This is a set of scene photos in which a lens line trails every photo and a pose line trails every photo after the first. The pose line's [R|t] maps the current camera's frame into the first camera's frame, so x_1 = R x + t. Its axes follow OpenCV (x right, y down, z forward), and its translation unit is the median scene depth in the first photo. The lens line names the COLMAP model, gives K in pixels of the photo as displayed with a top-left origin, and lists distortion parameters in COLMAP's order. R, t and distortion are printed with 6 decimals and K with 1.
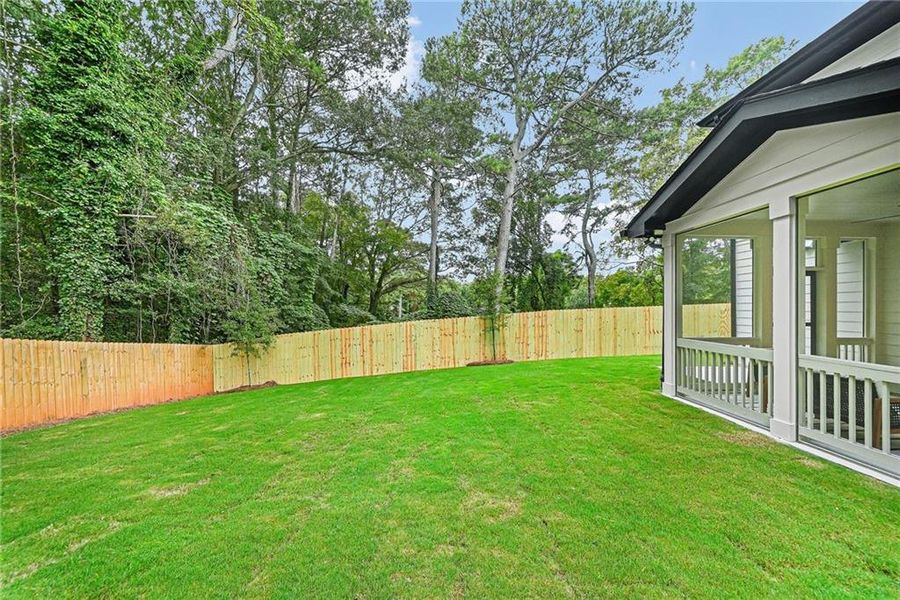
lens RADIAL K [[365.7, 0, 449.5], [0, 365.7, 309.6], [0, 0, 1]] dist [-0.004629, 0.000437]
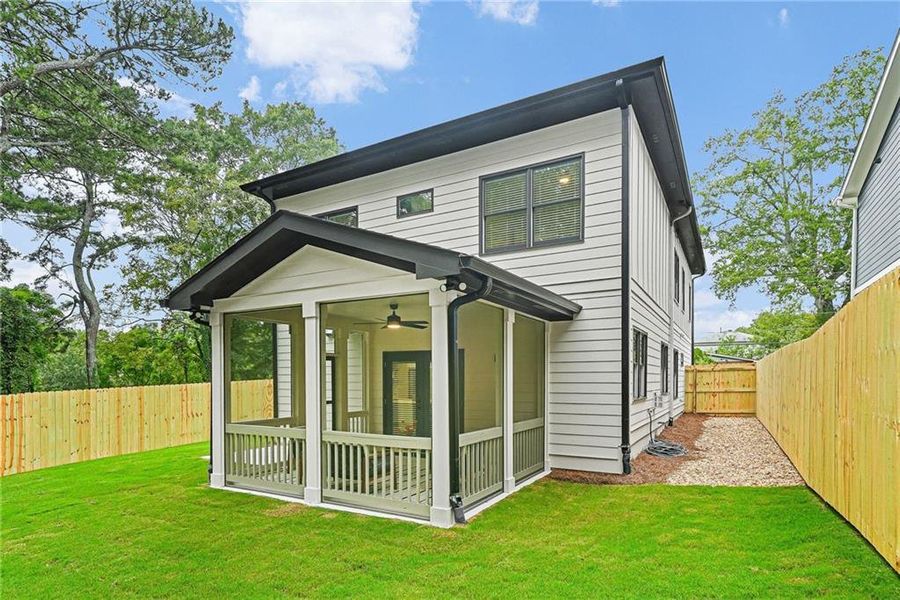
lens RADIAL K [[480.9, 0, 452.0], [0, 480.9, 369.7], [0, 0, 1]] dist [0.014279, 0.002128]
pose [[0.526261, 0.009164, 0.850274, -0.080810], [0.012437, 0.999752, -0.018473, -0.019766], [-0.850232, 0.020296, 0.526017, -0.096323]]
